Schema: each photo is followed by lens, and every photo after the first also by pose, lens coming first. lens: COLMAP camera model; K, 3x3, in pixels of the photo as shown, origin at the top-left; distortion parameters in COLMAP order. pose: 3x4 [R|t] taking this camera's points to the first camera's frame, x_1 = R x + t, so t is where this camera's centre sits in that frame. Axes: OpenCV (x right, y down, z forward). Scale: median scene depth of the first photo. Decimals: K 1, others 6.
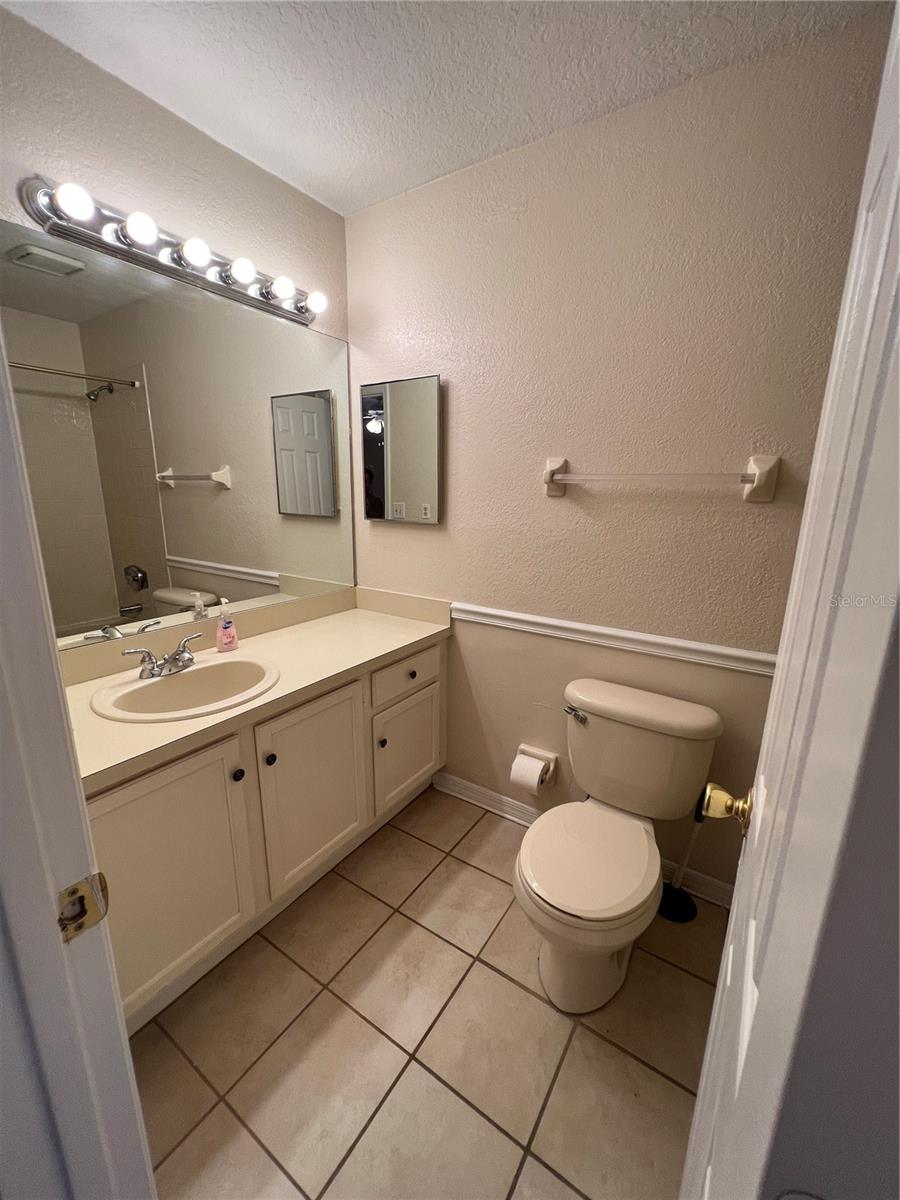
lens RADIAL K [[481.6, 0, 453.8], [0, 481.6, 600.4], [0, 0, 1]] dist [-0.001883, 0.000653]
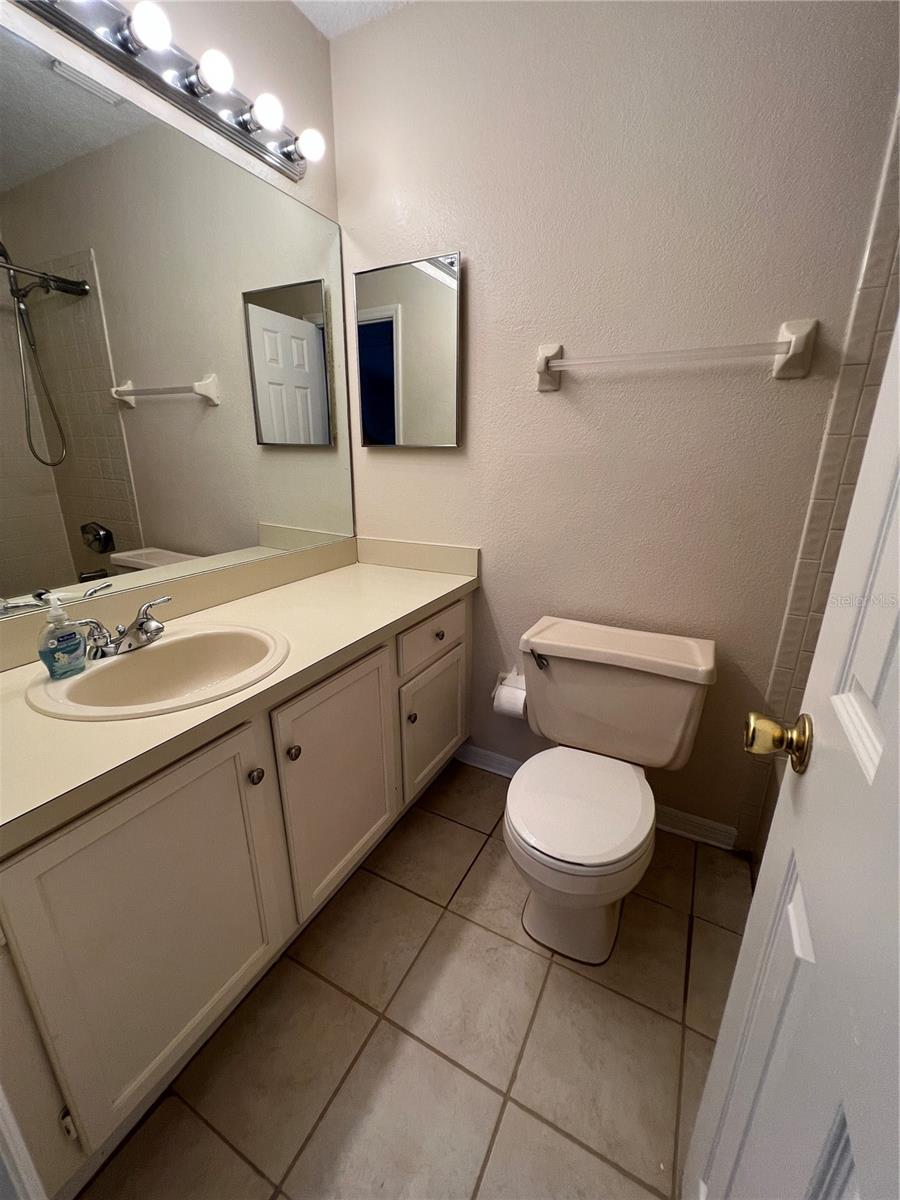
lens RADIAL K [[483.7, 0, 452.5], [0, 483.7, 595.5], [0, 0, 1]] dist [-0.001160, -0.000052]
pose [[0.992299, -0.040677, 0.116994, -0.158526], [0.033570, 0.997506, 0.062092, 0.032748], [-0.119228, -0.057686, 0.991190, 0.165756]]
